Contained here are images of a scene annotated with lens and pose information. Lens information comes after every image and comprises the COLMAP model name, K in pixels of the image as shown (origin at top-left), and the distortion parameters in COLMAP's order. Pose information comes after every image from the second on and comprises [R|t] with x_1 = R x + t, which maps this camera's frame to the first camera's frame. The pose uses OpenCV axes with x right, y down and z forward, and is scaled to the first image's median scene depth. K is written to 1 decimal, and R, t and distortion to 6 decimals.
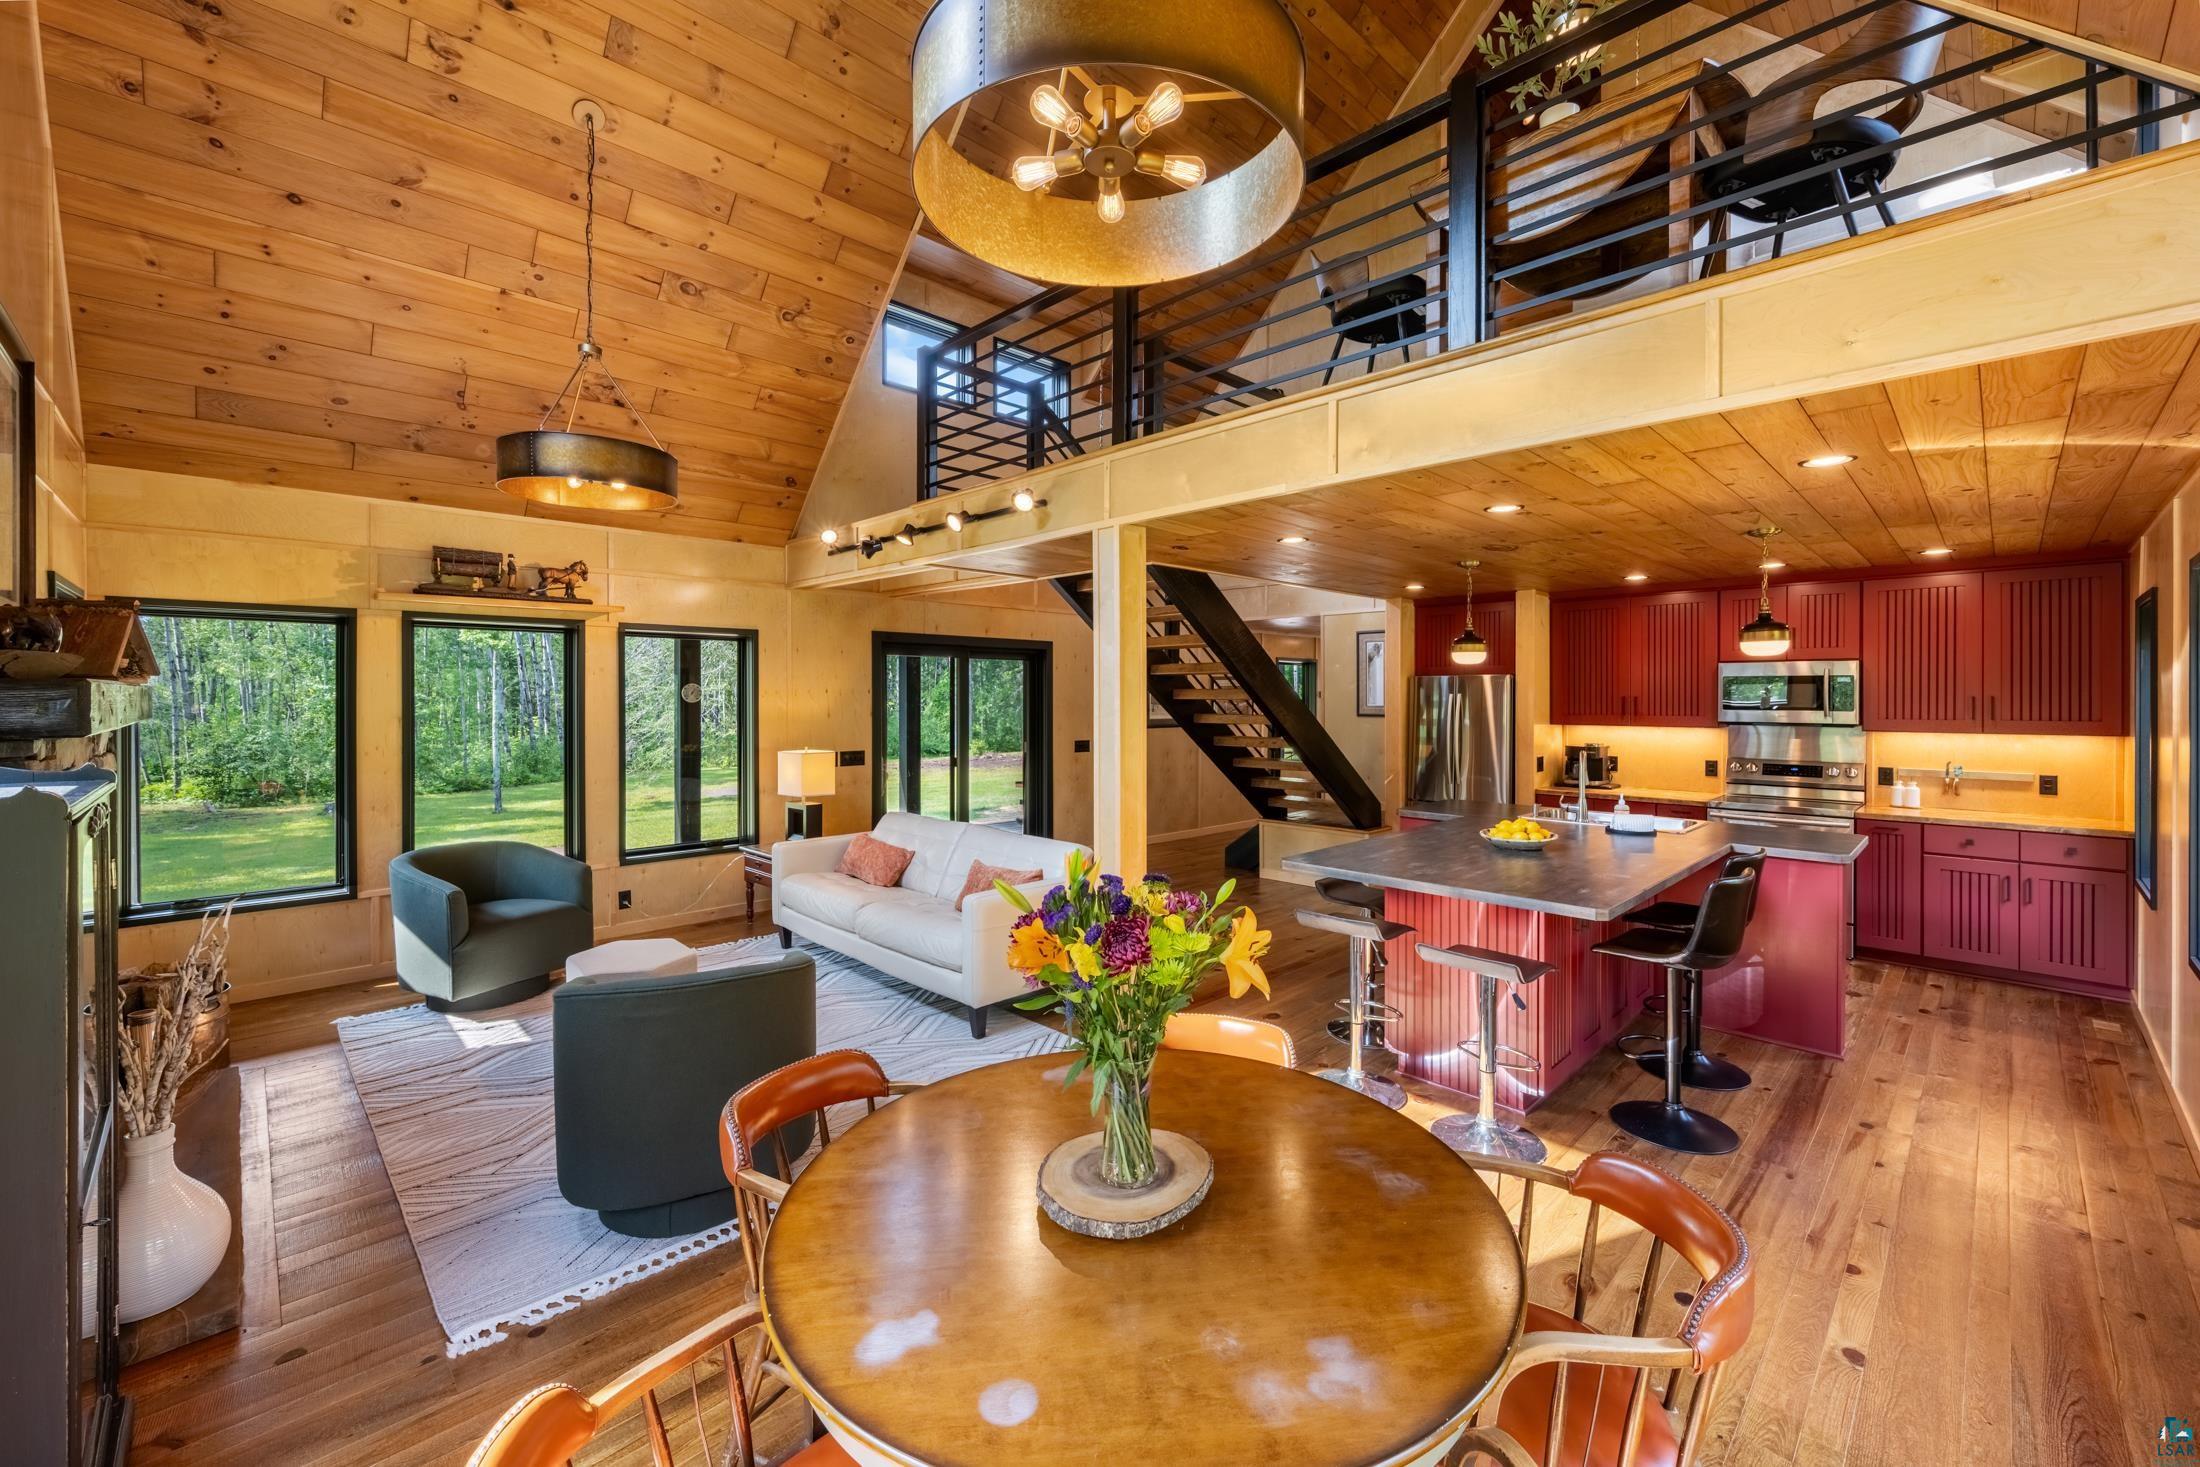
lens RADIAL K [[895.1, 0, 1105.8], [0, 895.1, 696.3], [0, 0, 1]] dist [-0.000266, 0.000194]
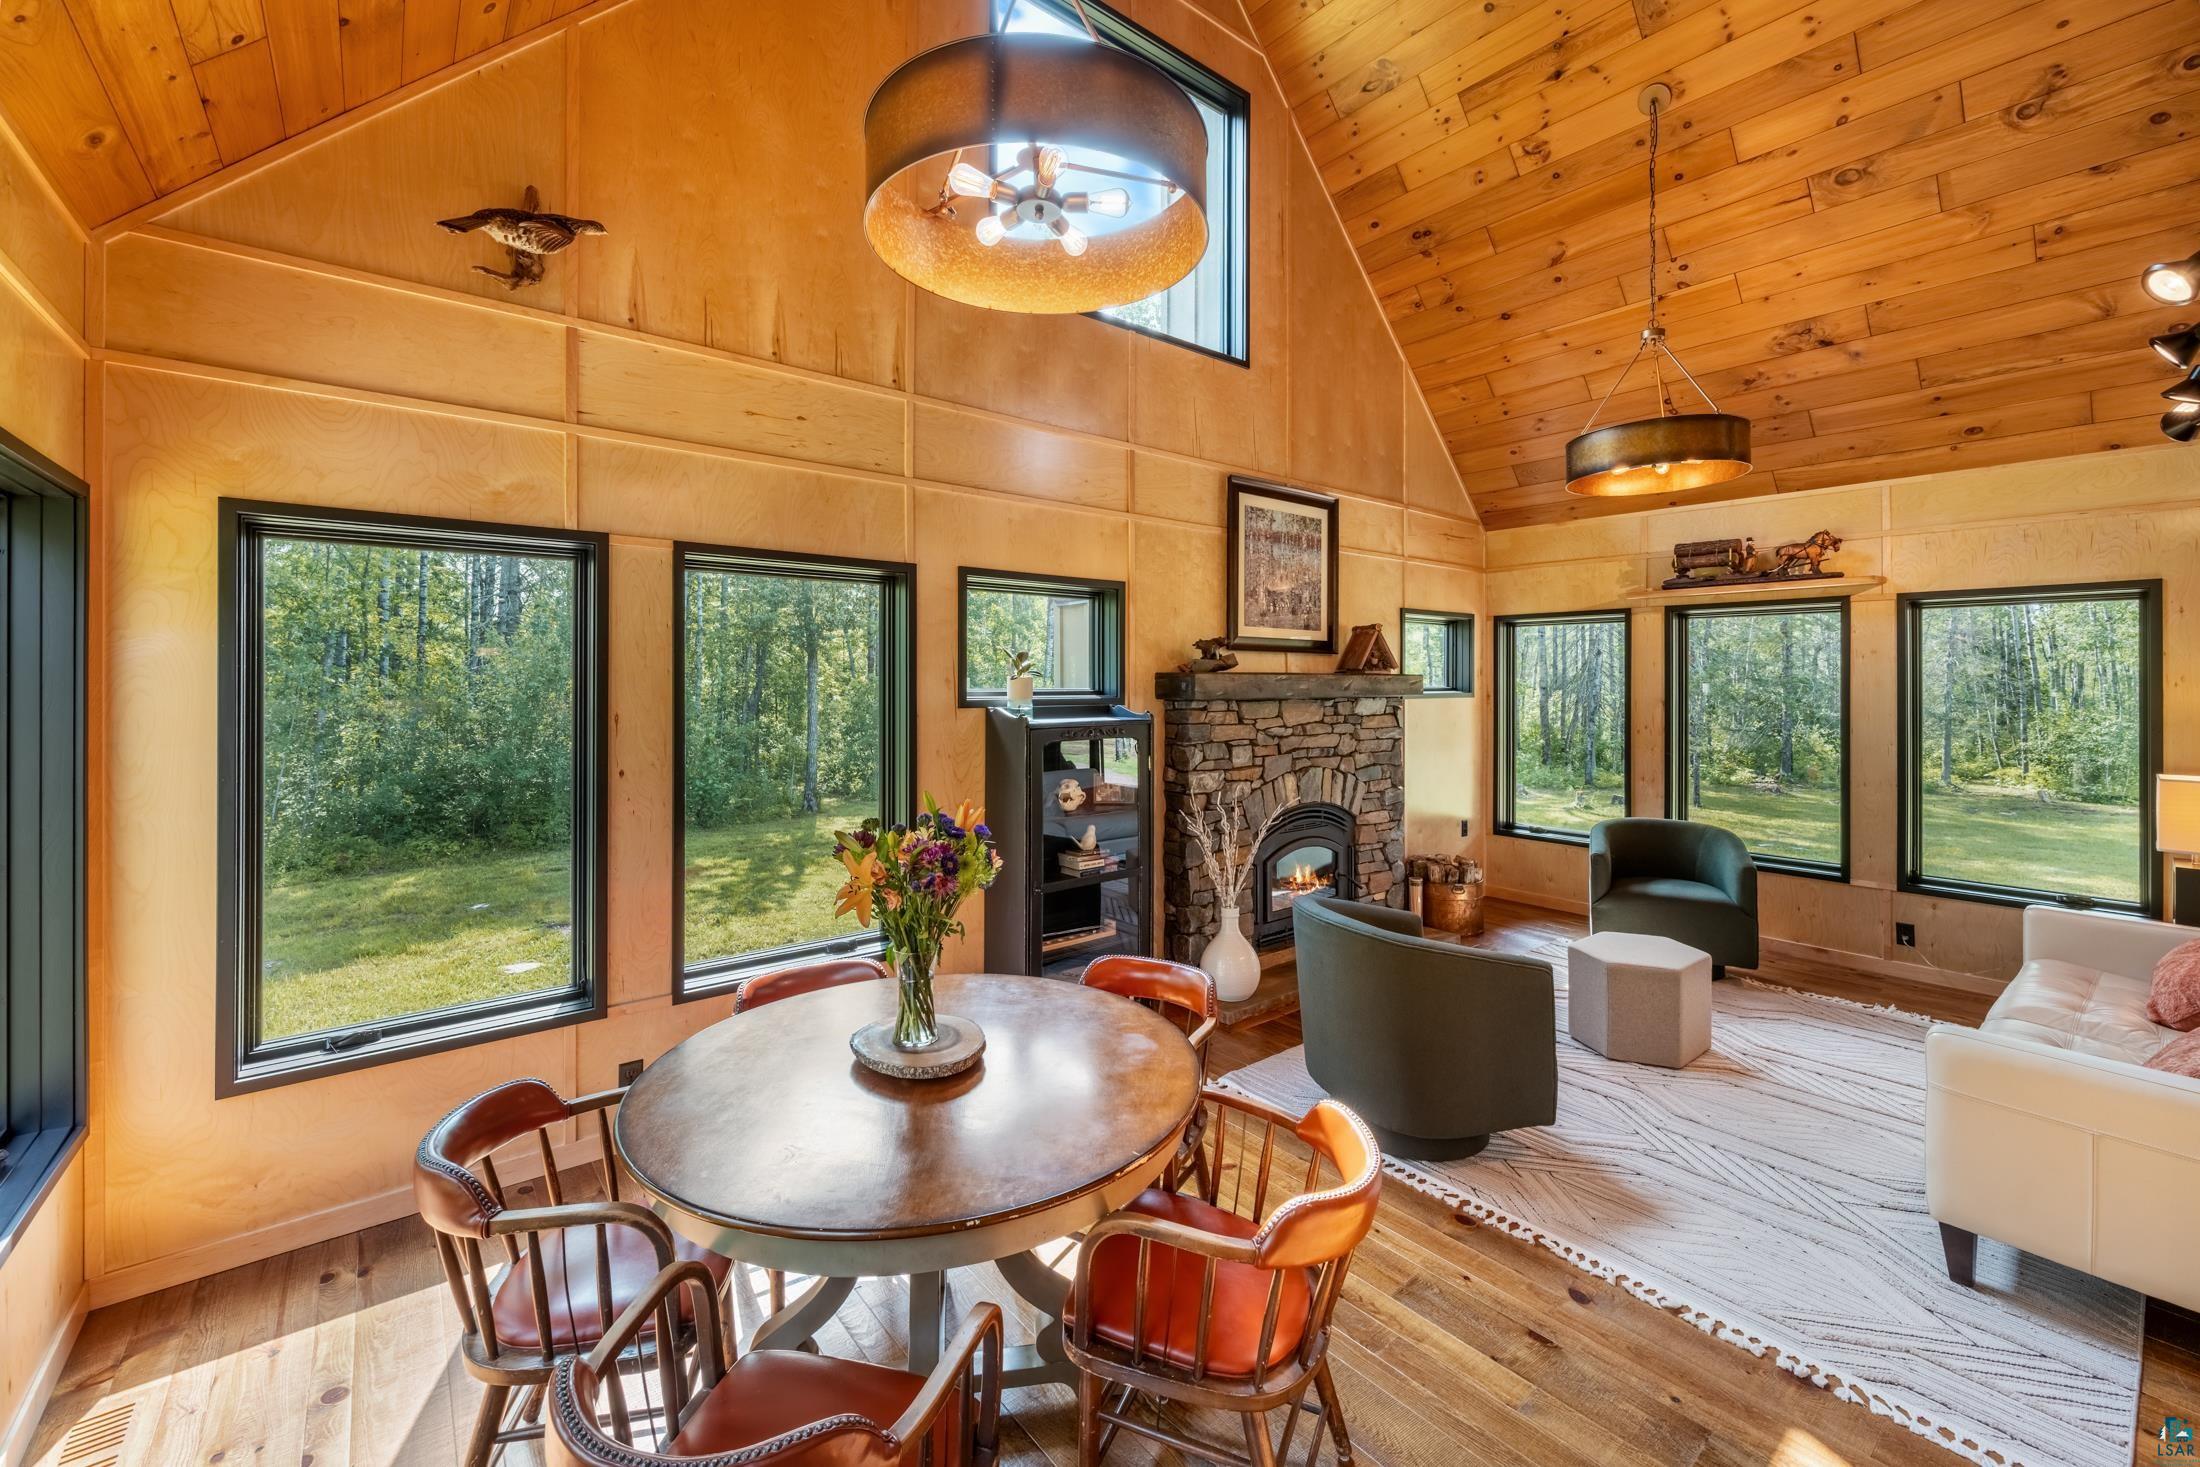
lens RADIAL K [[880.6, 0, 1098.3], [0, 880.6, 676.1], [0, 0, 1]] dist [-0.001090, -0.000197]
pose [[-0.096155, -0.003429, -0.995360, 0.376910], [-0.004856, 0.999984, -0.002976, -0.001065], [0.995354, 0.004547, -0.096171, 0.399831]]
